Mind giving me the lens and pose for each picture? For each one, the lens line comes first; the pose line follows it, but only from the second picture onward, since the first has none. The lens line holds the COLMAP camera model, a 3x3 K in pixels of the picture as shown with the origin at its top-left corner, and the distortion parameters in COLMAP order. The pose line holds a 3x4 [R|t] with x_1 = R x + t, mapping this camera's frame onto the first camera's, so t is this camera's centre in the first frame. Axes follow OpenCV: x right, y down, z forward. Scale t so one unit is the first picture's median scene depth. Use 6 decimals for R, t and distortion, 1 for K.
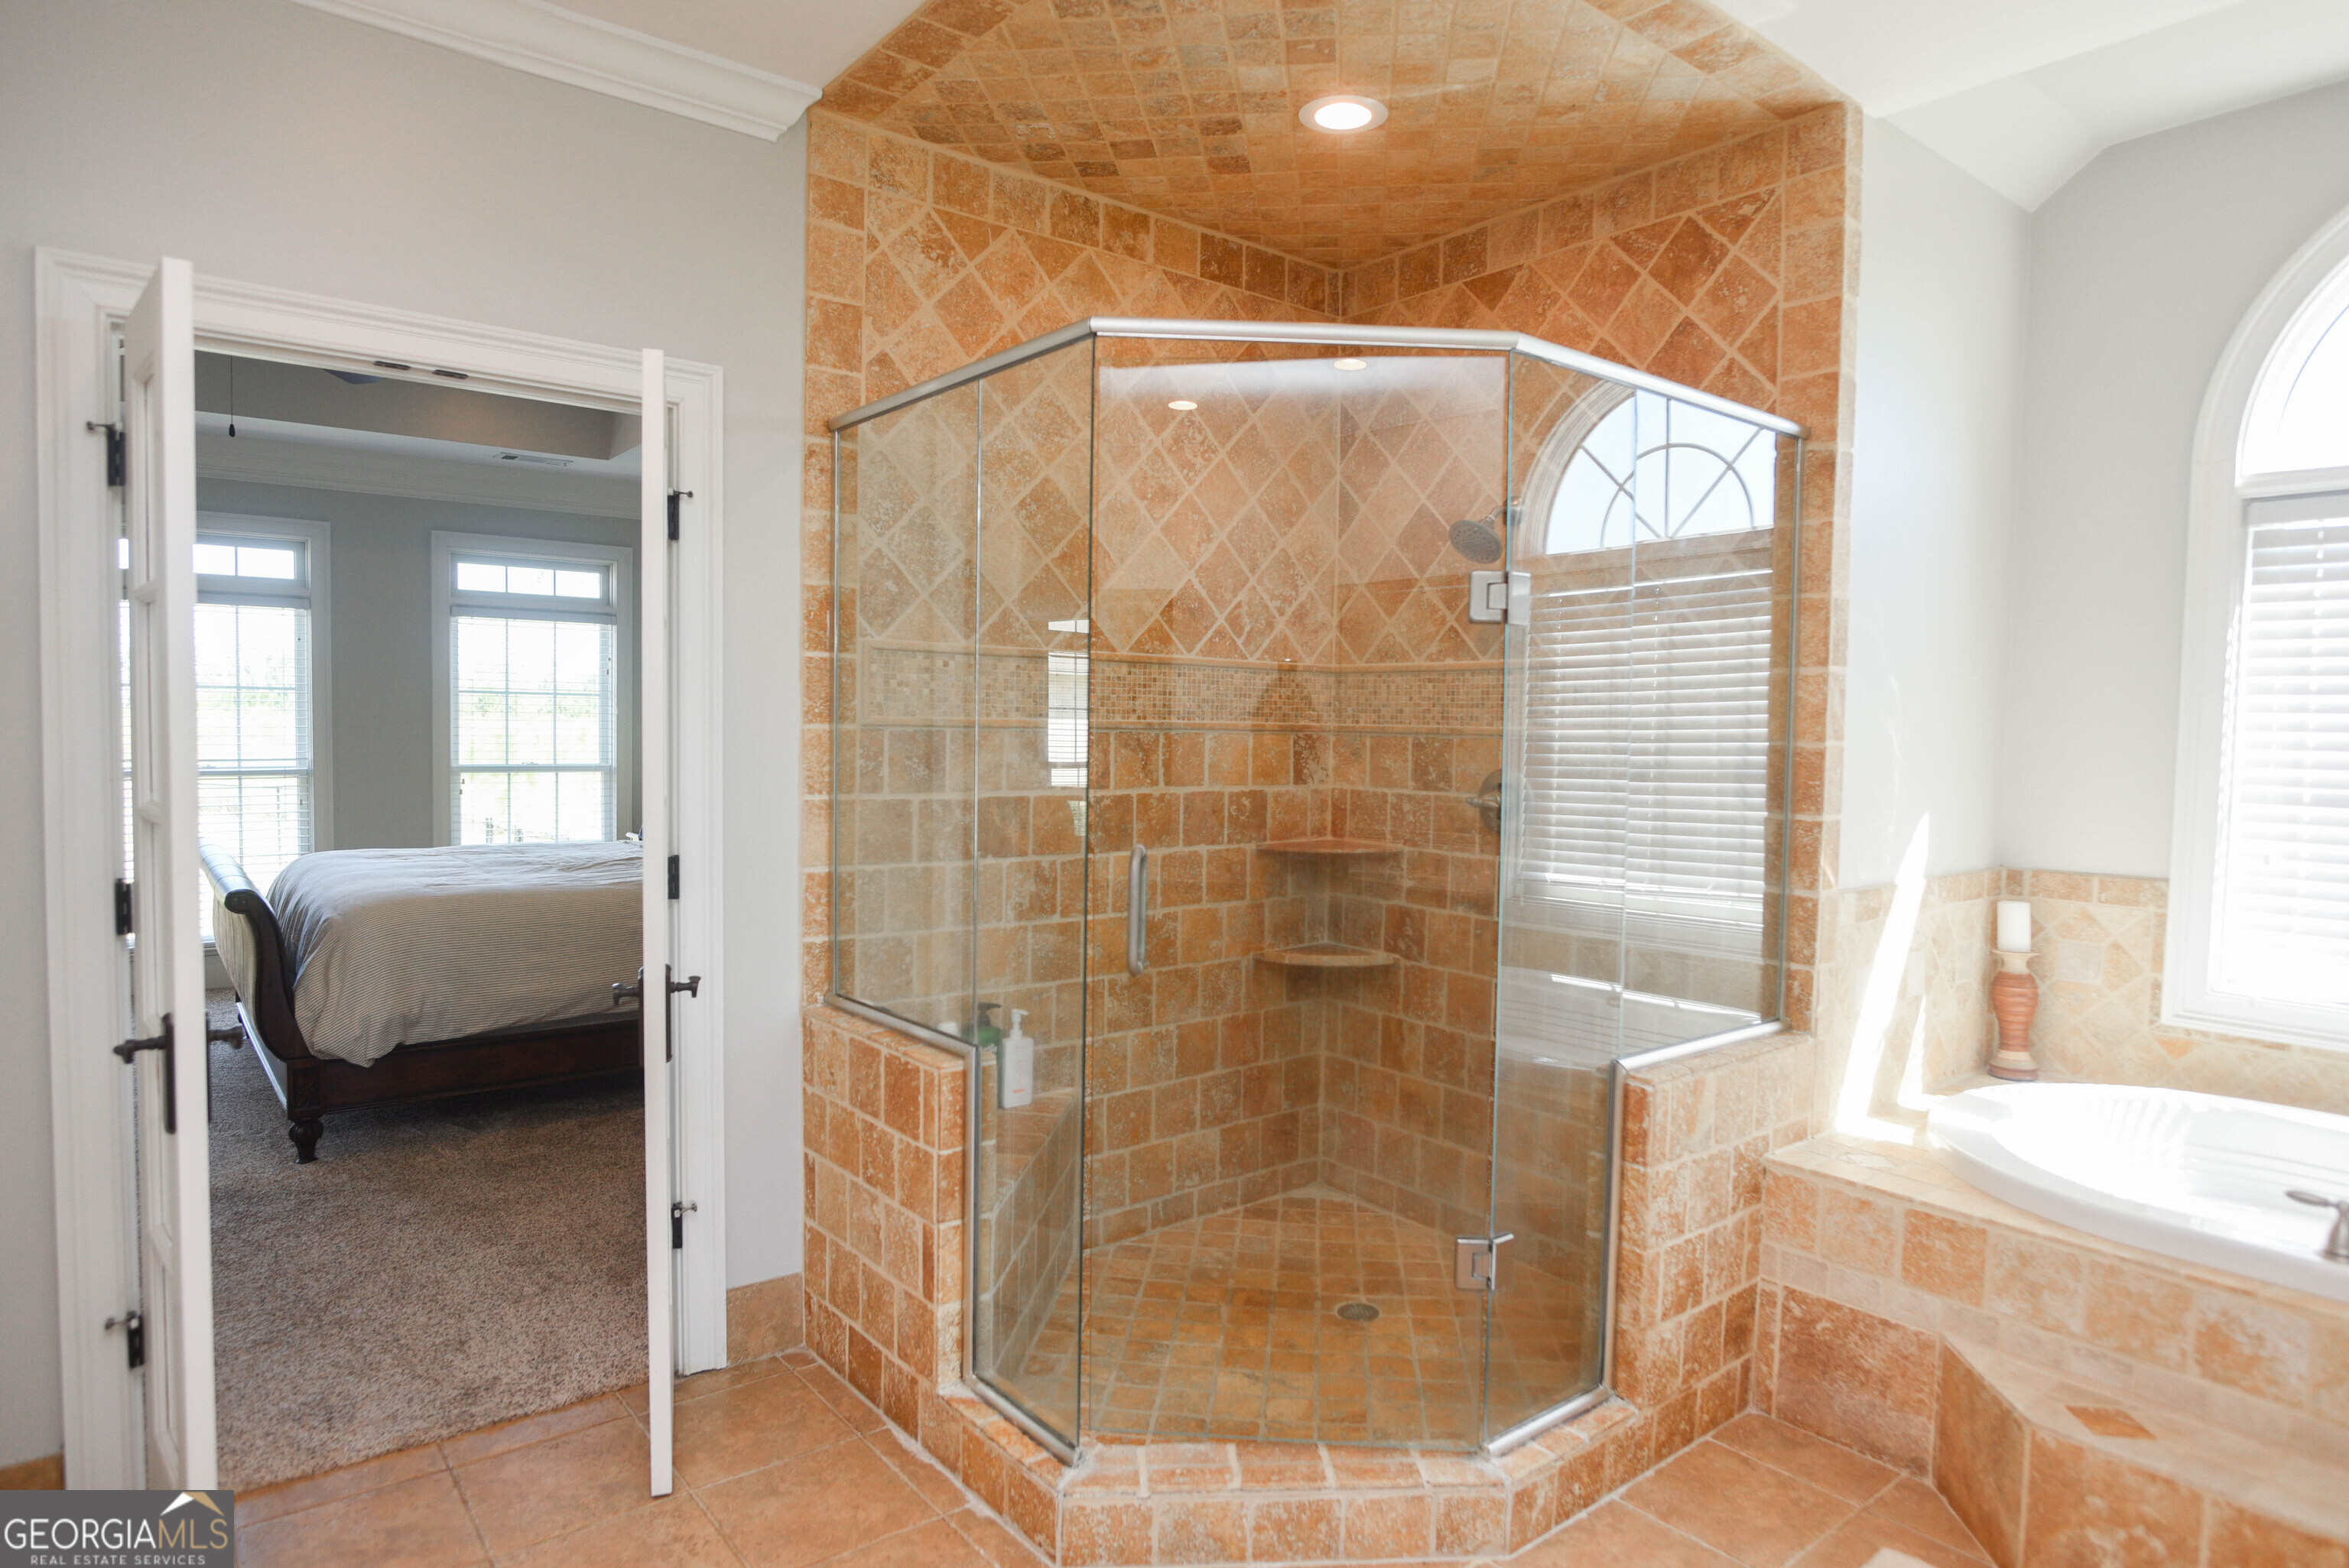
lens RADIAL K [[1349.0, 0, 1176.9], [0, 1349.0, 782.6], [0, 0, 1]] dist [-0.041045, 0.017384]
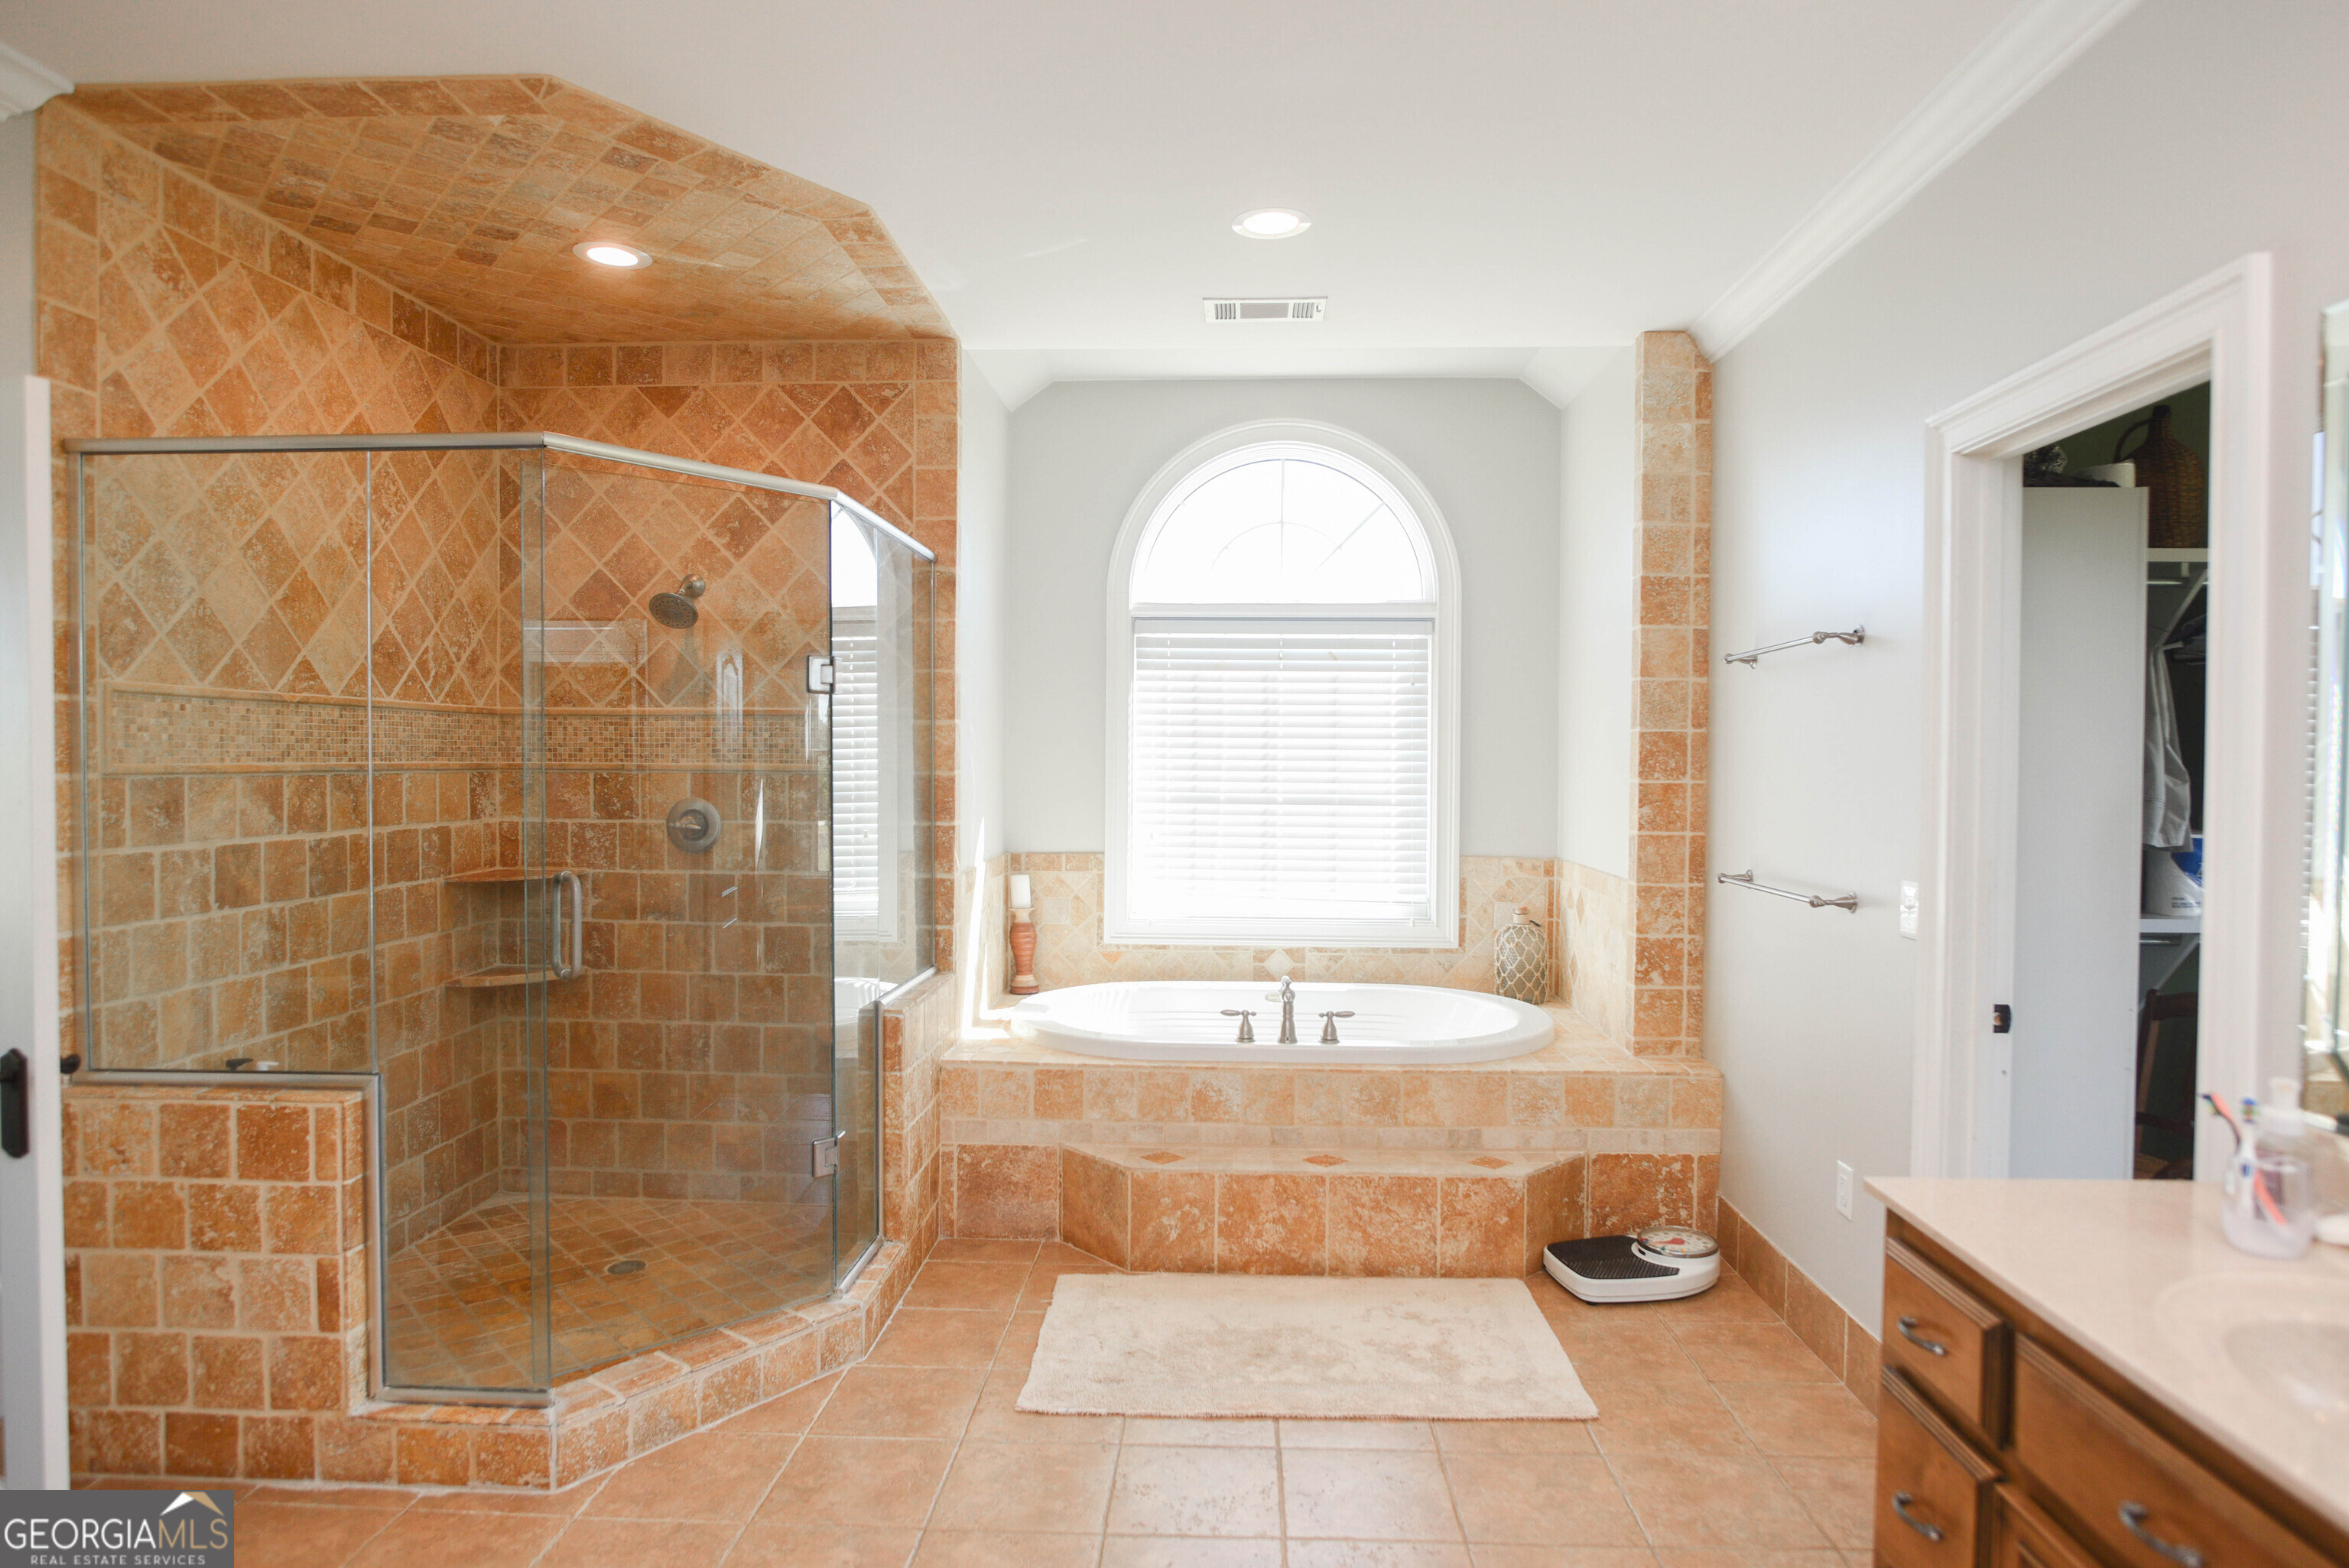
lens RADIAL K [[1349.0, 0, 1182.2], [0, 1349.0, 776.4], [0, 0, 1]] dist [-0.041045, 0.017384]
pose [[0.658851, -0.023361, 0.751911, -0.429510], [0.038673, 0.999248, -0.002840, -0.010219], [-0.751279, 0.030950, 0.659258, -0.148926]]
